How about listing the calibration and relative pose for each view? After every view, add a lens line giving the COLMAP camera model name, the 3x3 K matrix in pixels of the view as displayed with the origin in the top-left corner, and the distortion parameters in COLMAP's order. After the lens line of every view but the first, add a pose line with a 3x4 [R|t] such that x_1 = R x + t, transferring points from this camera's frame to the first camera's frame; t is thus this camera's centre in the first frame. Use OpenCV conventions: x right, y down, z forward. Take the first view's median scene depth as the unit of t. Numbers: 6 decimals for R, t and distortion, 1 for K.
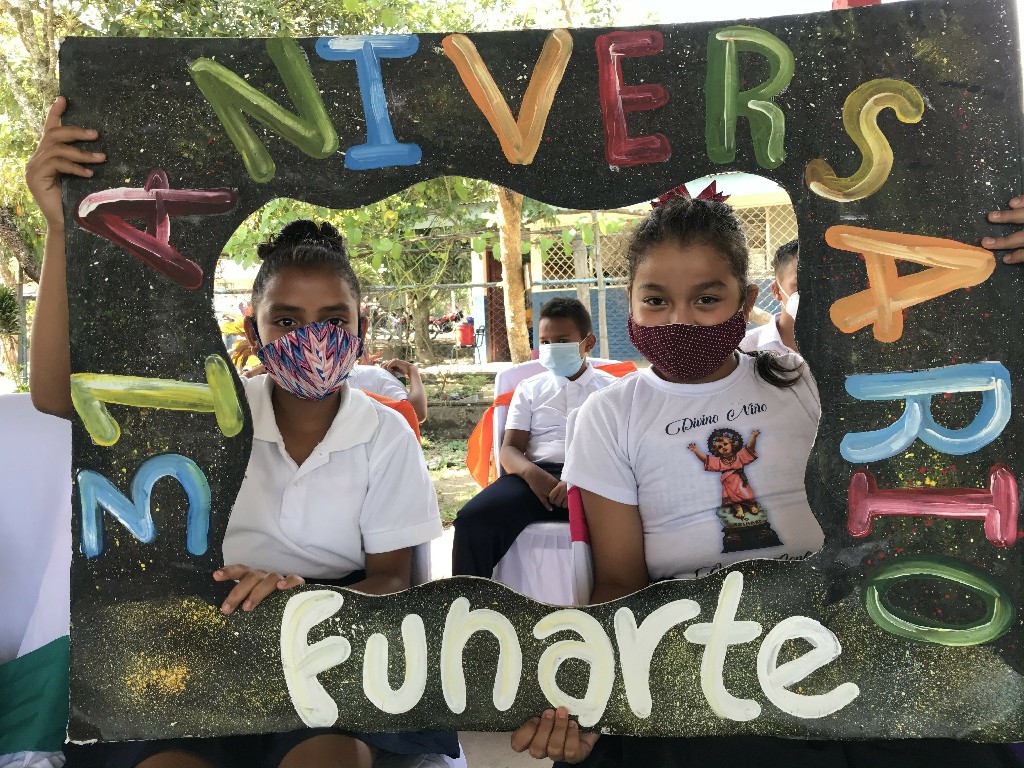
lens RADIAL K [[835.4, 0, 480.2], [0, 835.4, 402.4], [0, 0, 1]] dist [-0.000515, -0.003864]
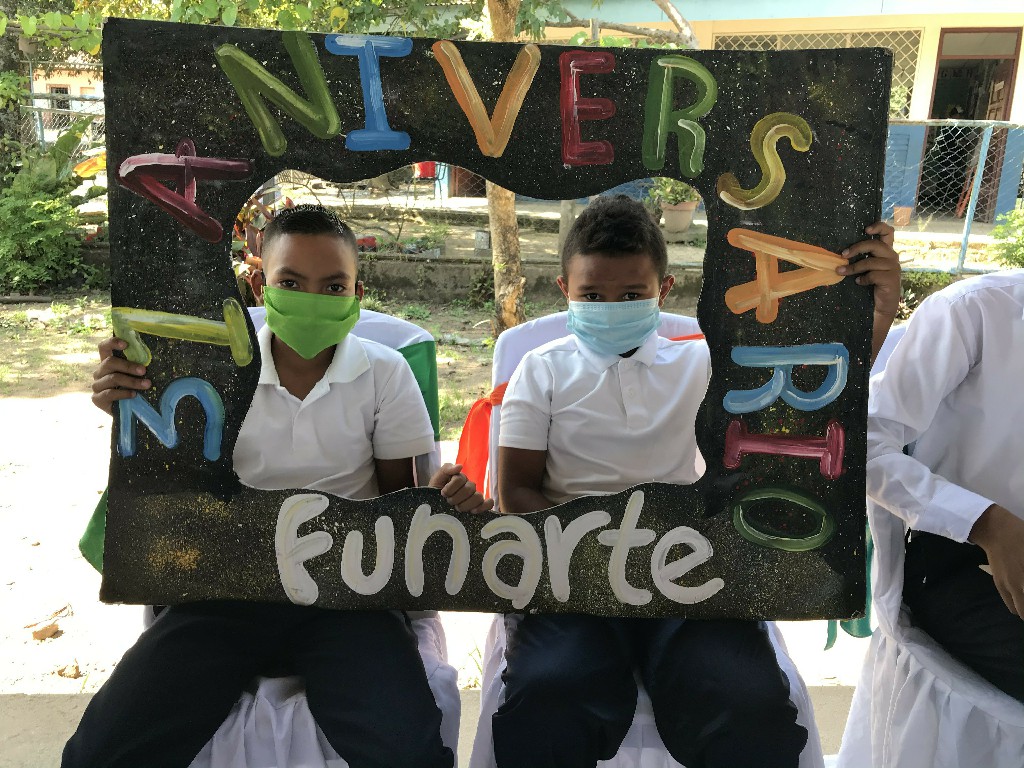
lens RADIAL K [[829.3, 0, 463.1], [0, 829.3, 357.1], [0, 0, 1]] dist [-0.000837, -0.001422]
pose [[0.997594, 0.059701, 0.035229, -0.022184], [-0.059839, 0.998204, 0.002852, 0.005280], [-0.034995, -0.004953, 0.999375, -0.248234]]
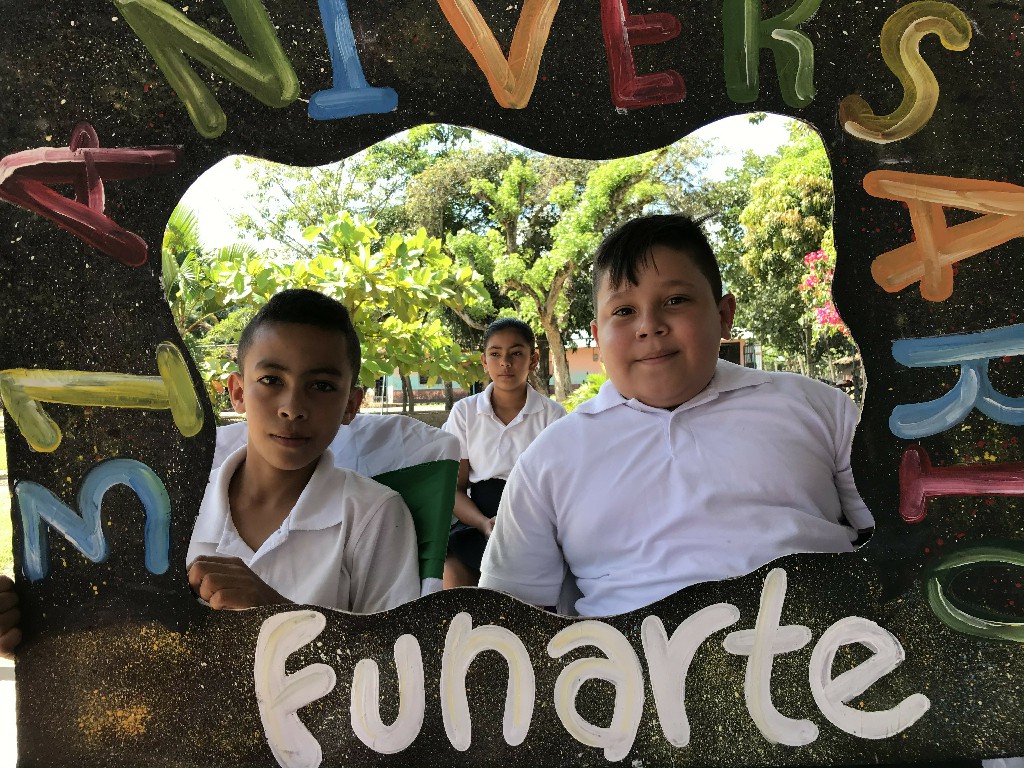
lens RADIAL K [[863.9, 0, 539.4], [0, 863.9, 457.2], [0, 0, 1]] dist [-0.003367, -0.124751]
pose [[0.997096, -0.038615, 0.065634, 0.003350], [0.033620, 0.996573, 0.075577, 0.008763], [-0.068327, -0.073151, 0.994978, 0.108770]]
